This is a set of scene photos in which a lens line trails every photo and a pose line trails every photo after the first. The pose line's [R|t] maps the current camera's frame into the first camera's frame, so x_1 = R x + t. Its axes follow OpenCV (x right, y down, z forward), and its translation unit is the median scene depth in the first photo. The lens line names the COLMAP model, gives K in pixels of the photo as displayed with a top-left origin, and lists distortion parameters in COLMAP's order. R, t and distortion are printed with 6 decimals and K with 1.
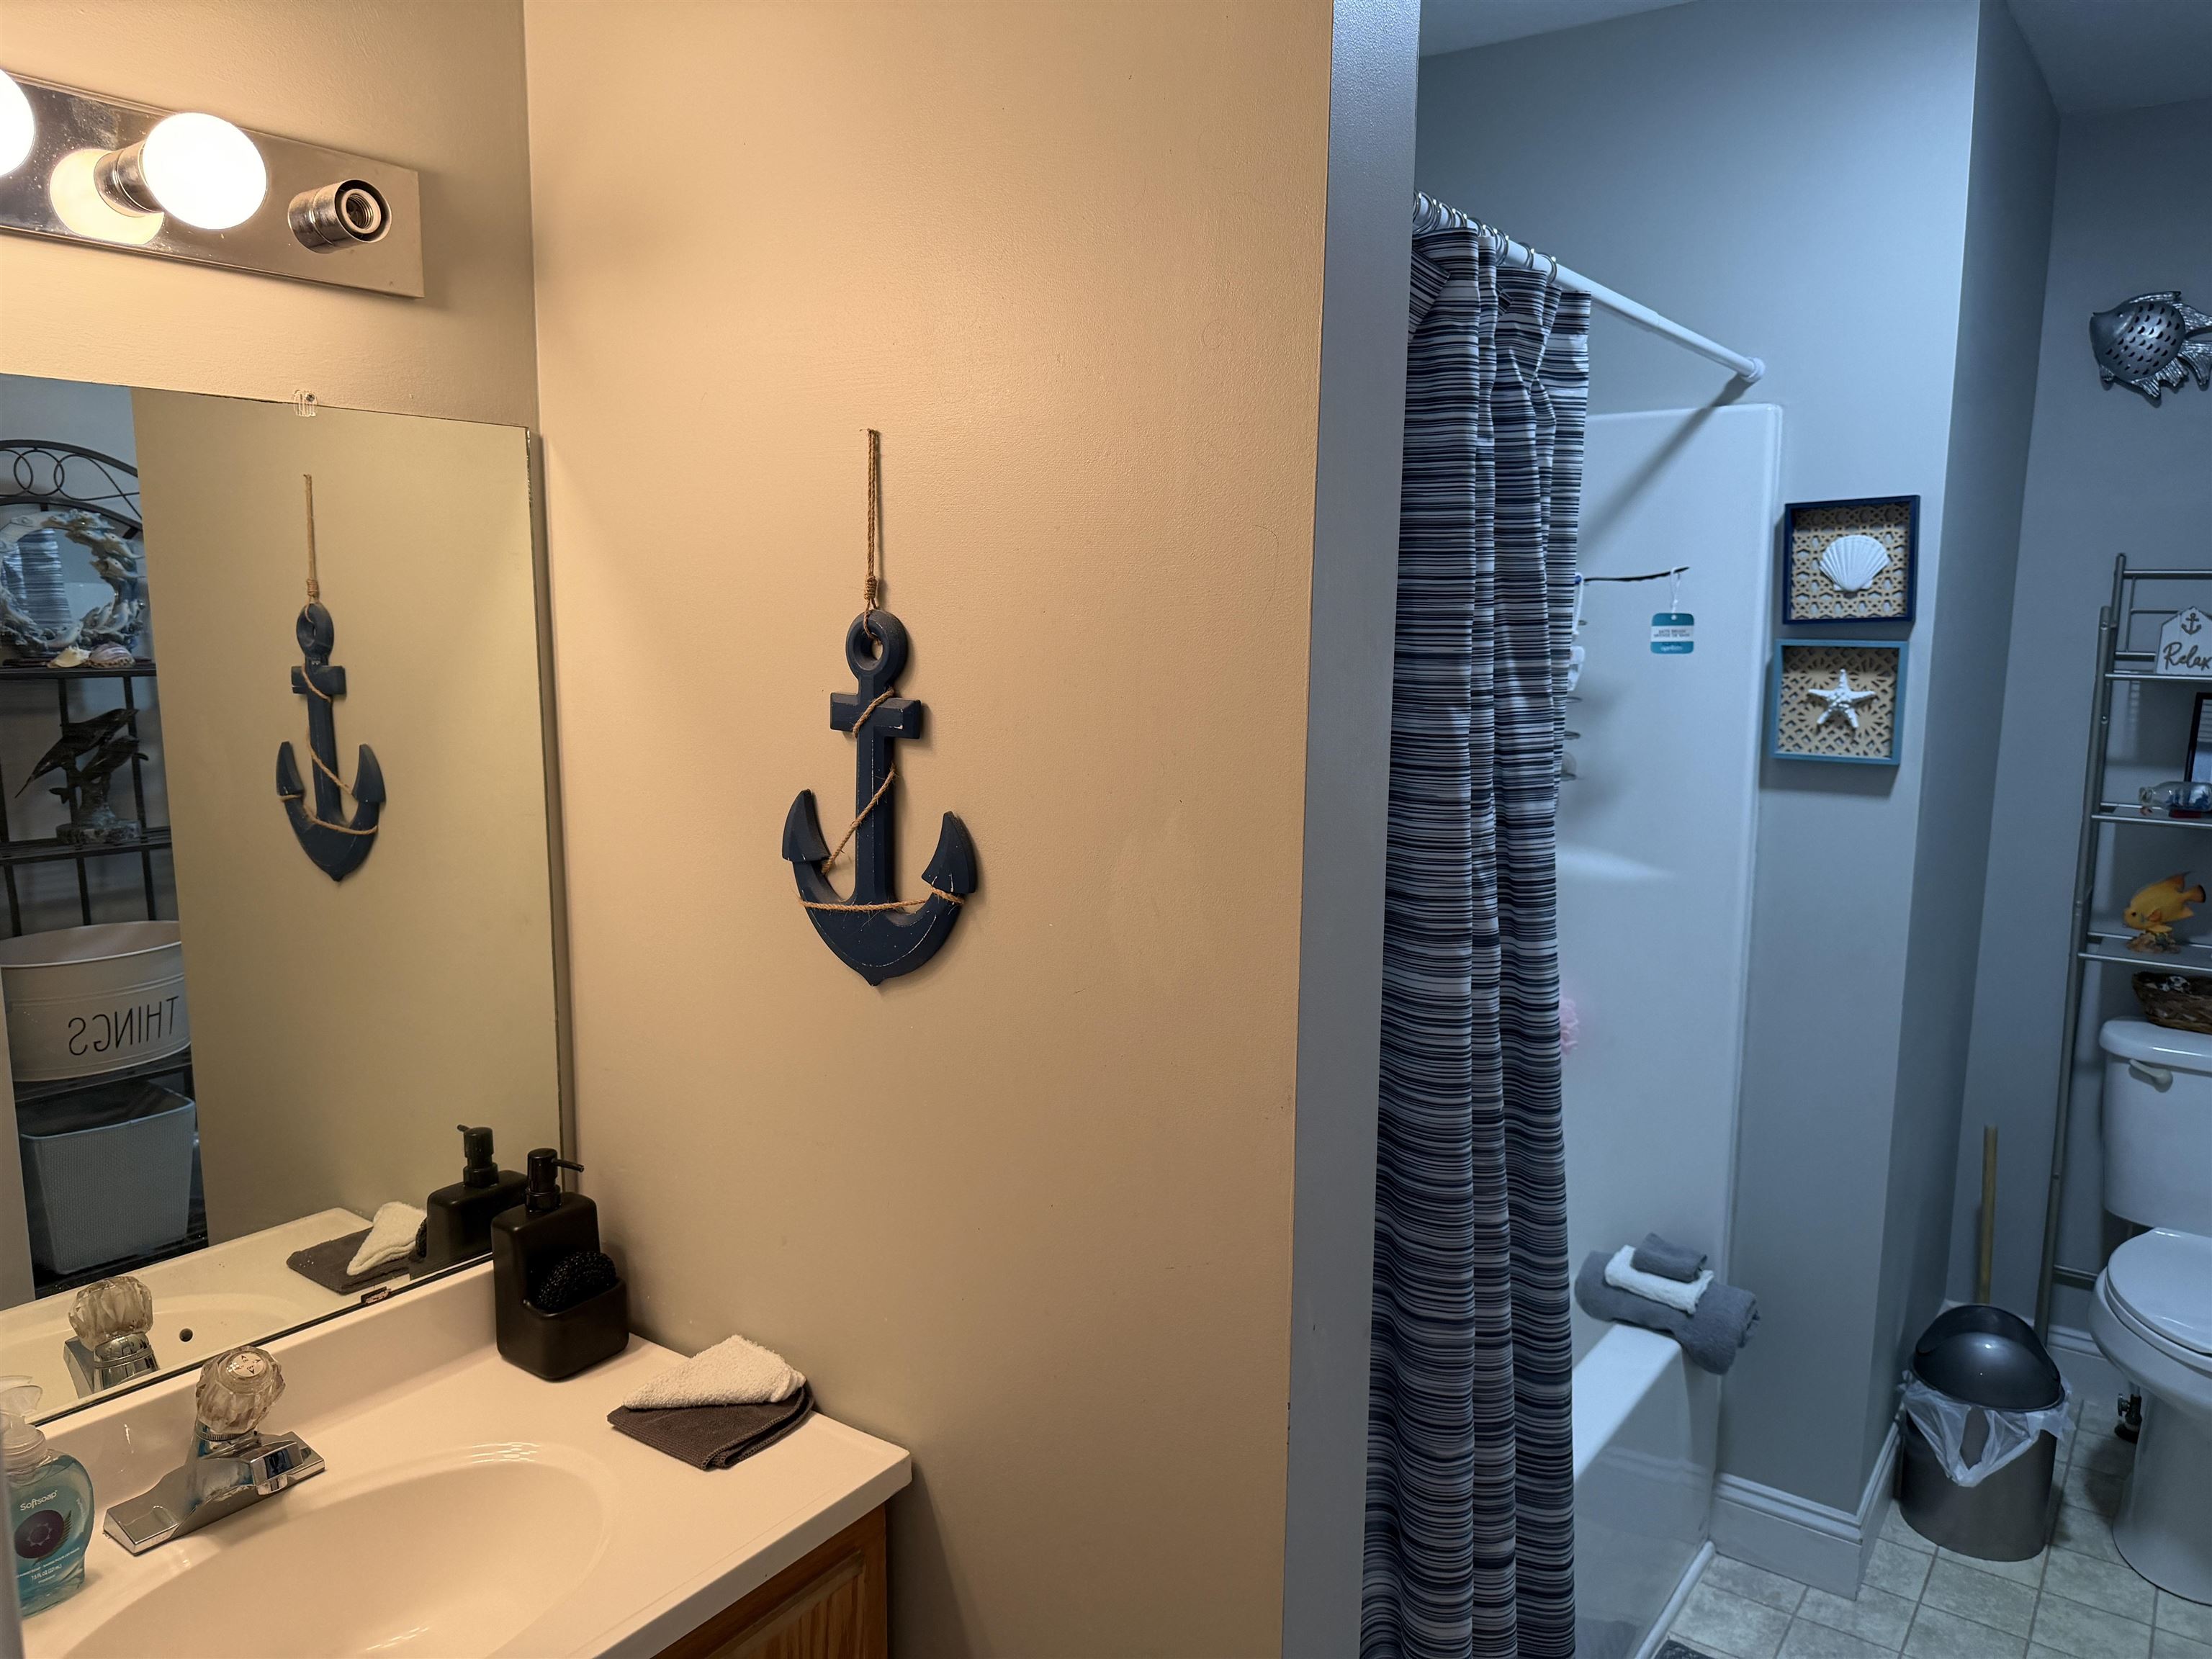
lens RADIAL K [[1539.9, 0, 1103.3], [0, 1539.9, 825.5], [0, 0, 1]] dist [0.043433, -0.059968]
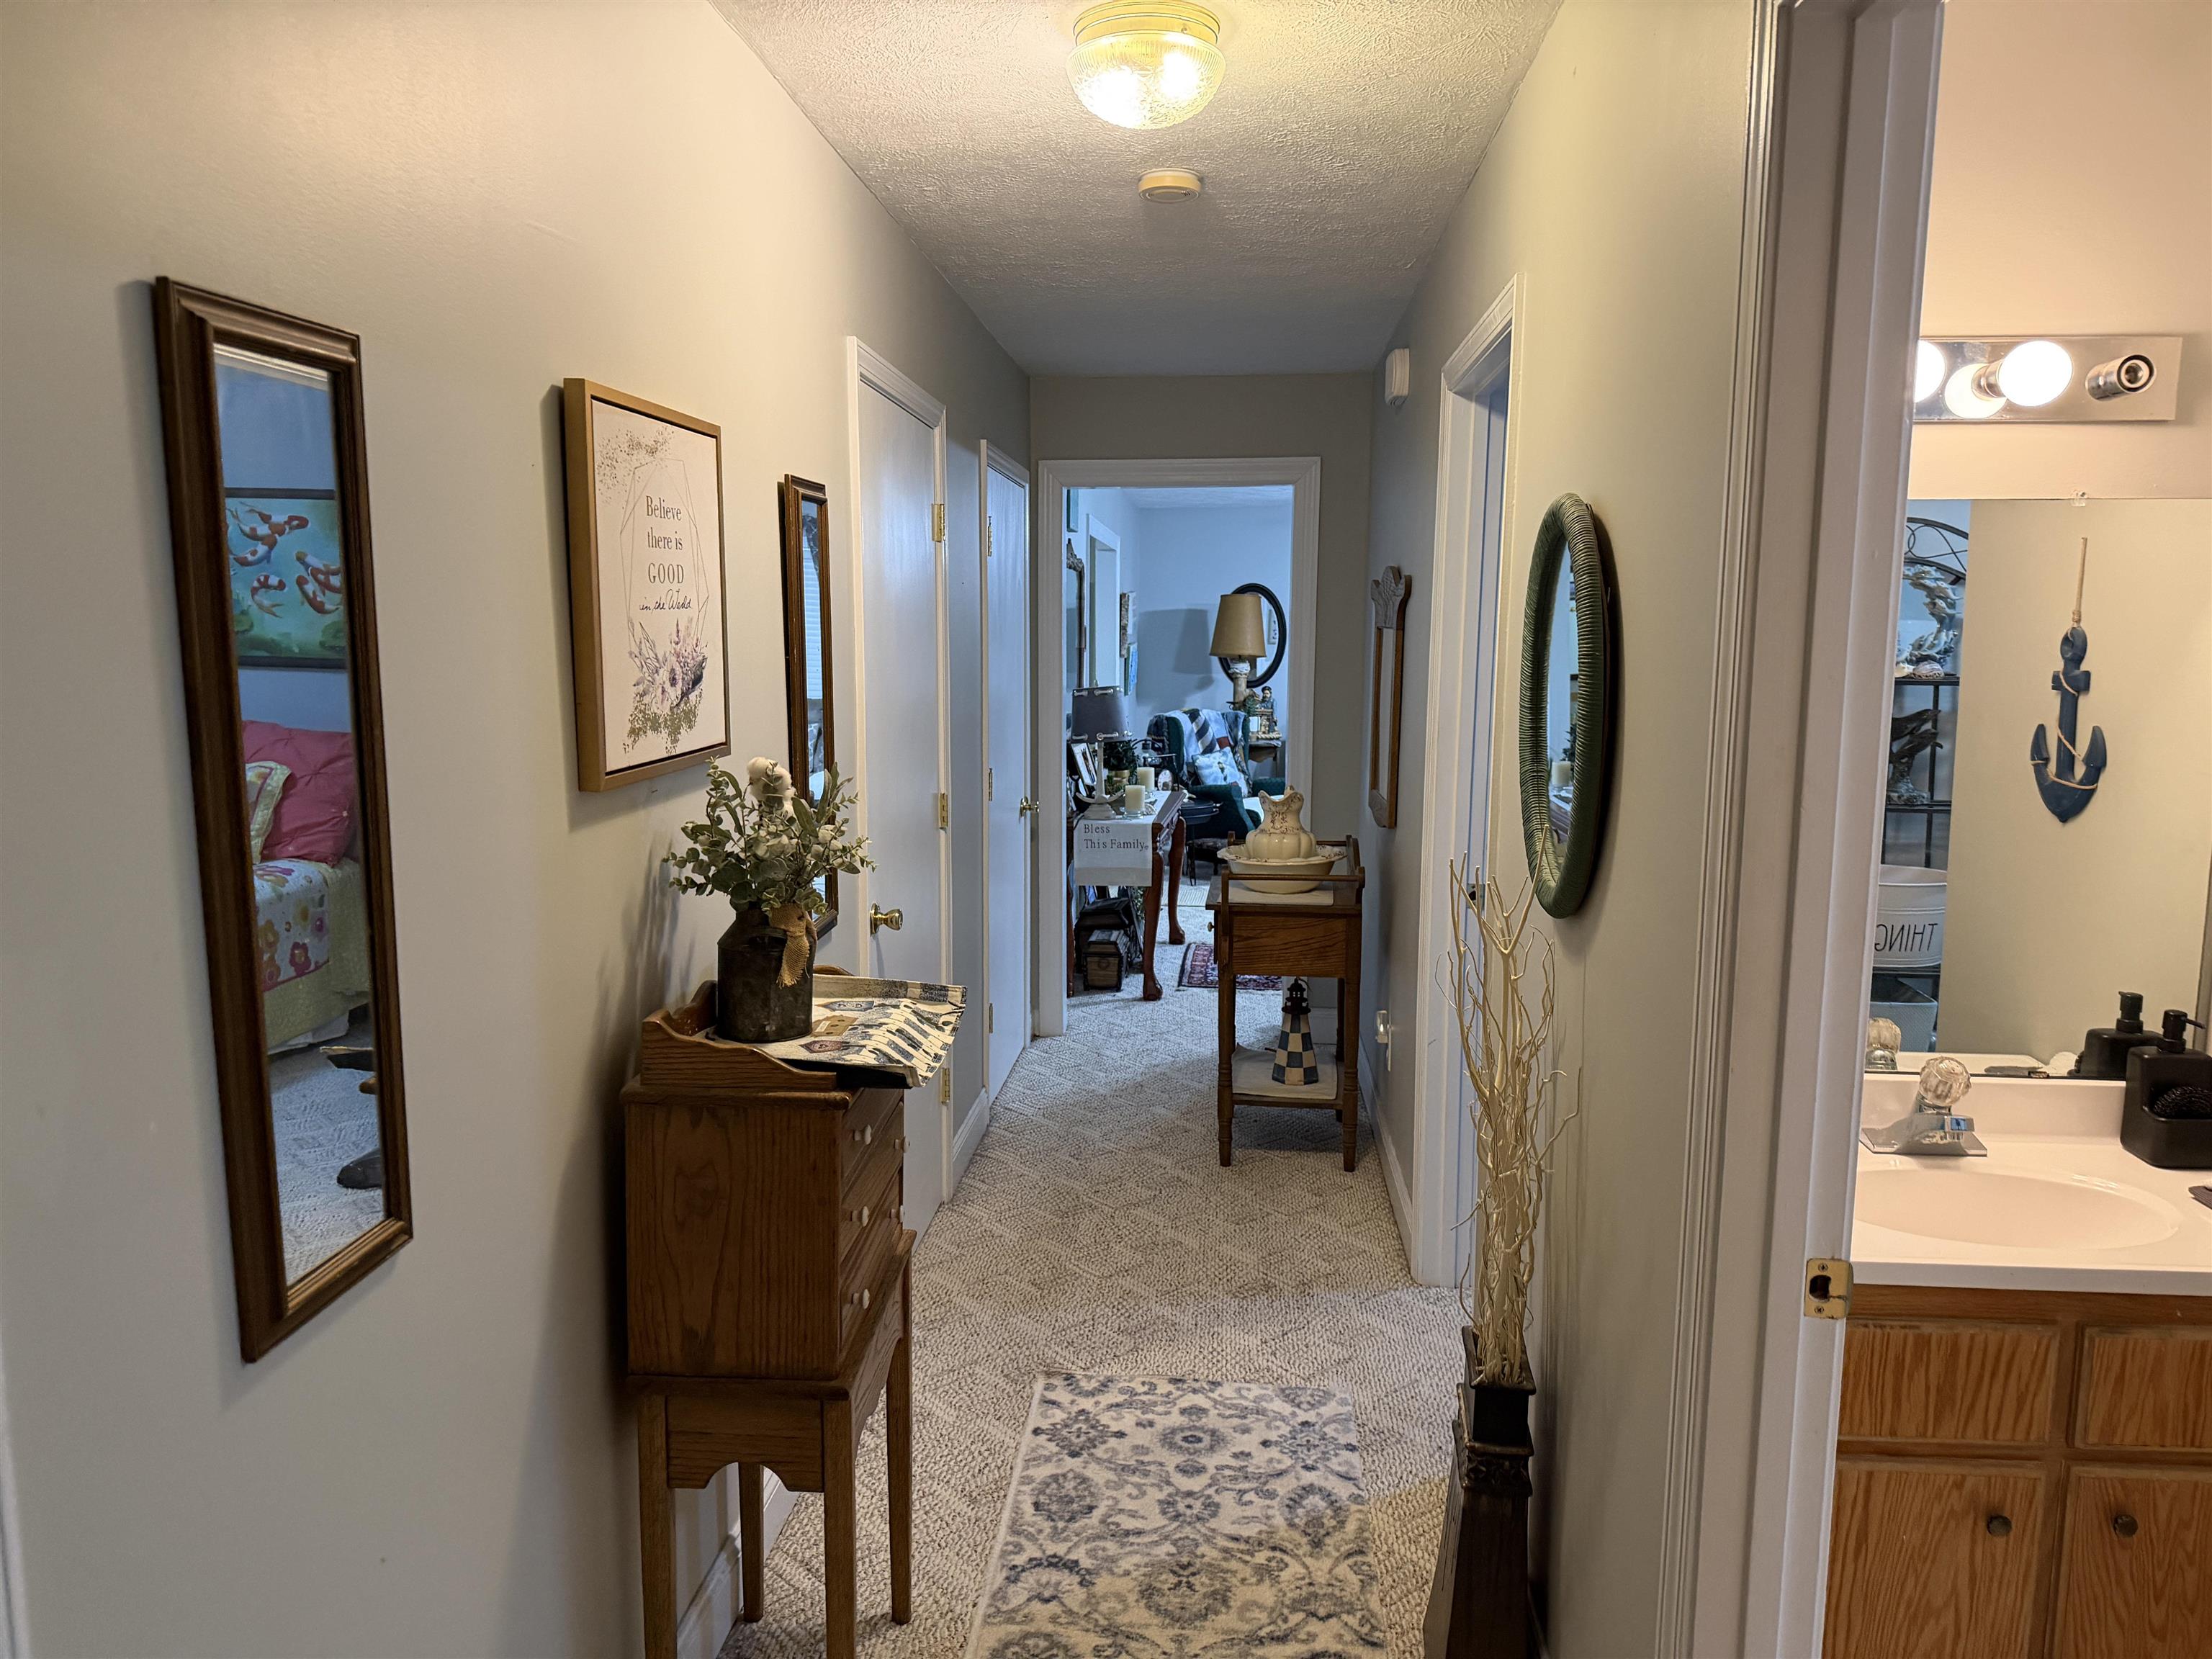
lens RADIAL K [[1539.9, 0, 1102.5], [0, 1539.9, 814.6], [0, 0, 1]] dist [0.043433, -0.059968]
pose [[0.499874, 0.101776, -0.860097, 0.285779], [-0.131218, 0.990508, 0.040945, 0.085953], [0.856100, 0.092393, 0.508484, -0.471684]]
